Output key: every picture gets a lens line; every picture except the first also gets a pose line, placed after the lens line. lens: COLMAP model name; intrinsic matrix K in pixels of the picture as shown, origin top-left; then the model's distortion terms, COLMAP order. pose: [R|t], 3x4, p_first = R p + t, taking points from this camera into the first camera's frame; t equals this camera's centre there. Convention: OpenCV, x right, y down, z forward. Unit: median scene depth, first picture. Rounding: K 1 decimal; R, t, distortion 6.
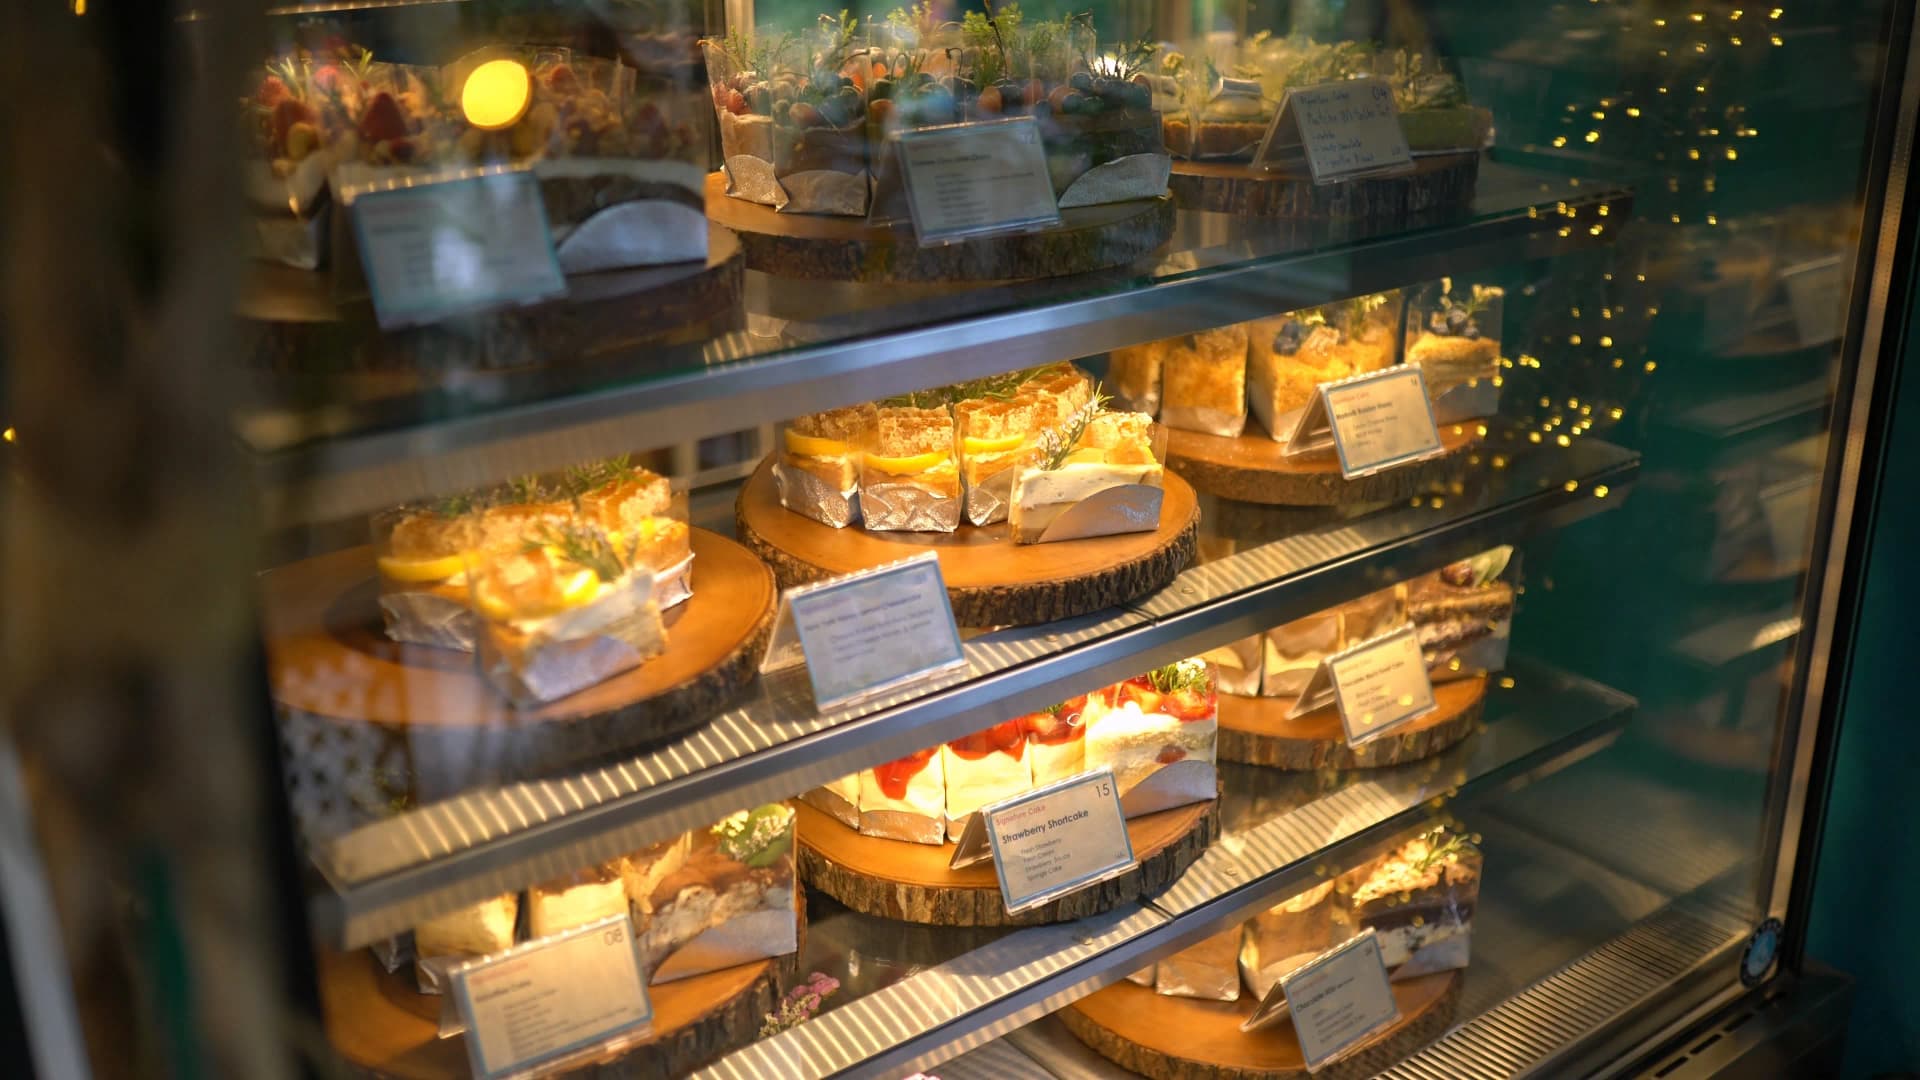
lens RADIAL K [[1843.6, 0, 960.0], [0, 1843.6, 540.0], [0, 0, 1]] dist [-0.053704, 0.015691]
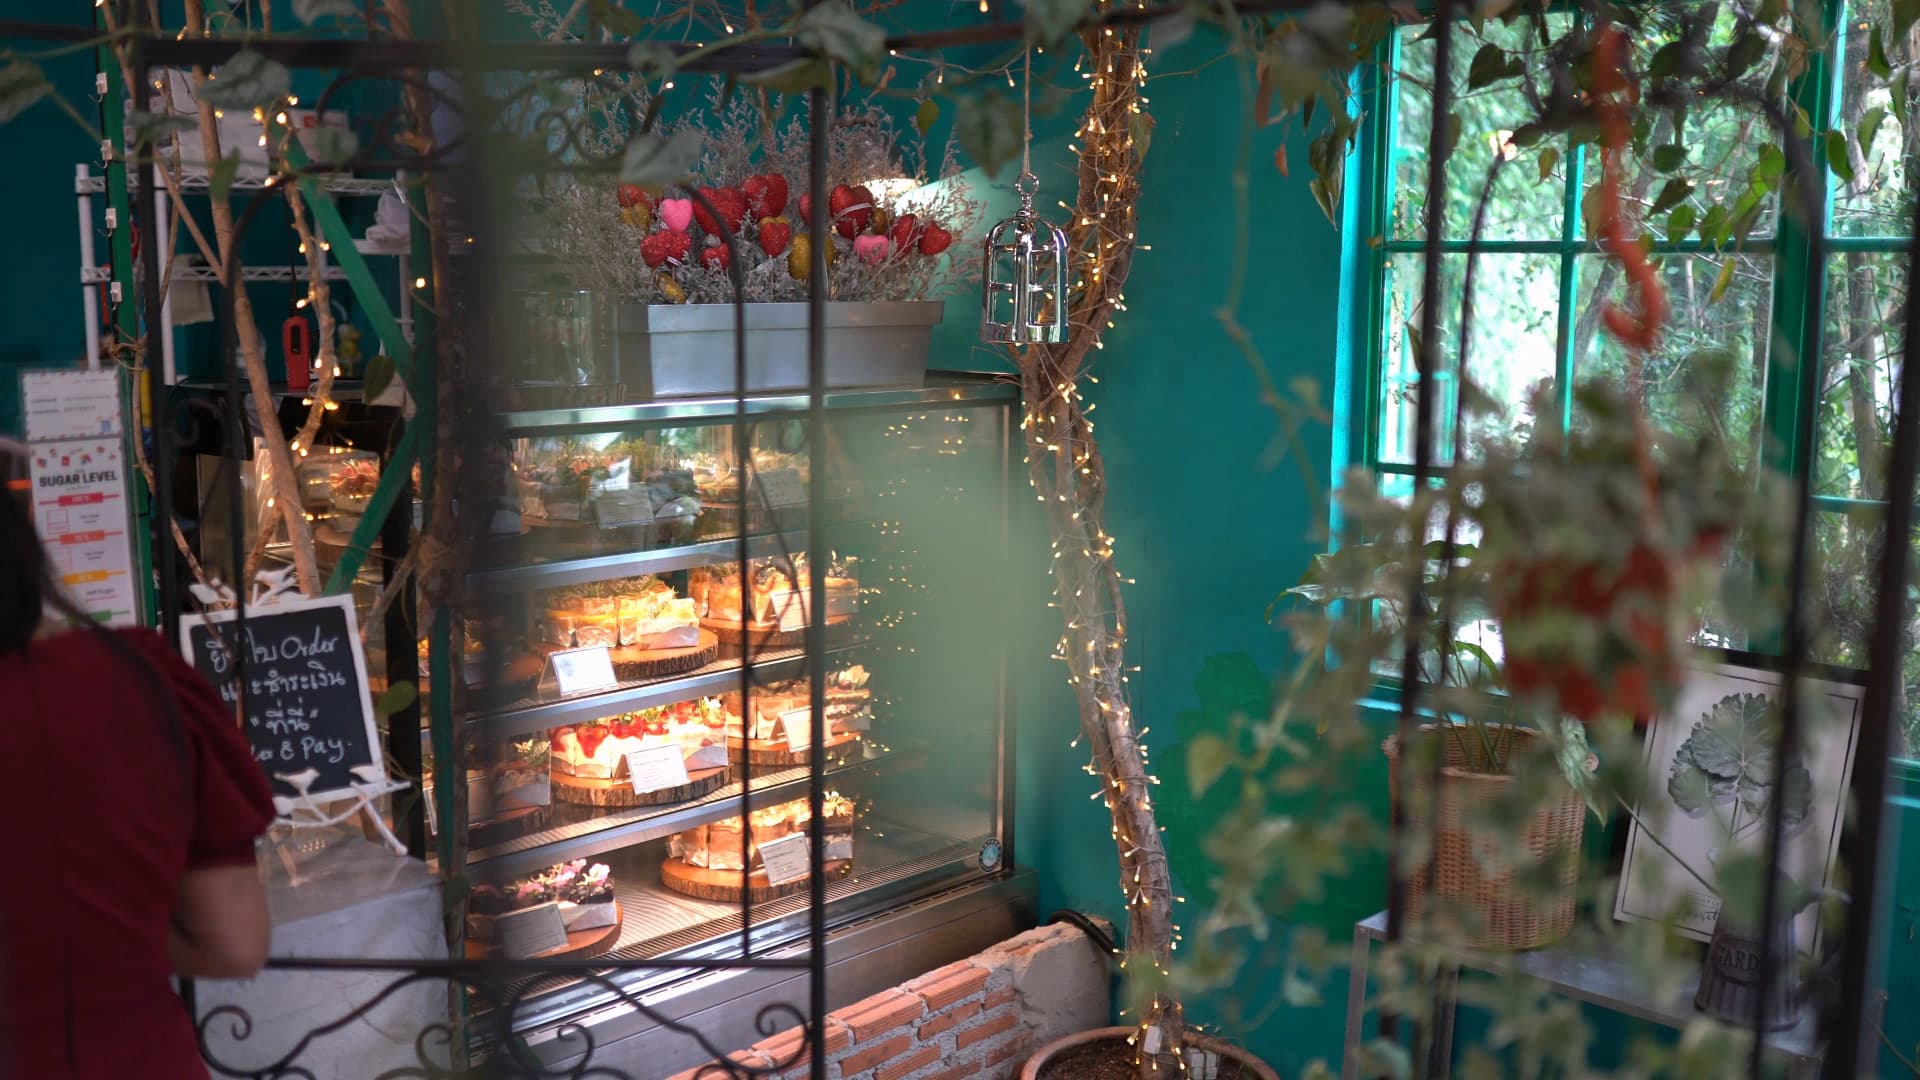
lens RADIAL K [[1843.6, 0, 960.0], [0, 1843.6, 540.0], [0, 0, 1]] dist [-0.053704, 0.015691]
pose [[0.986308, -0.000464, 0.164911, 0.046848], [0.034060, 0.979009, -0.200953, 0.366143], [-0.161356, 0.203819, 0.965620, -1.484960]]
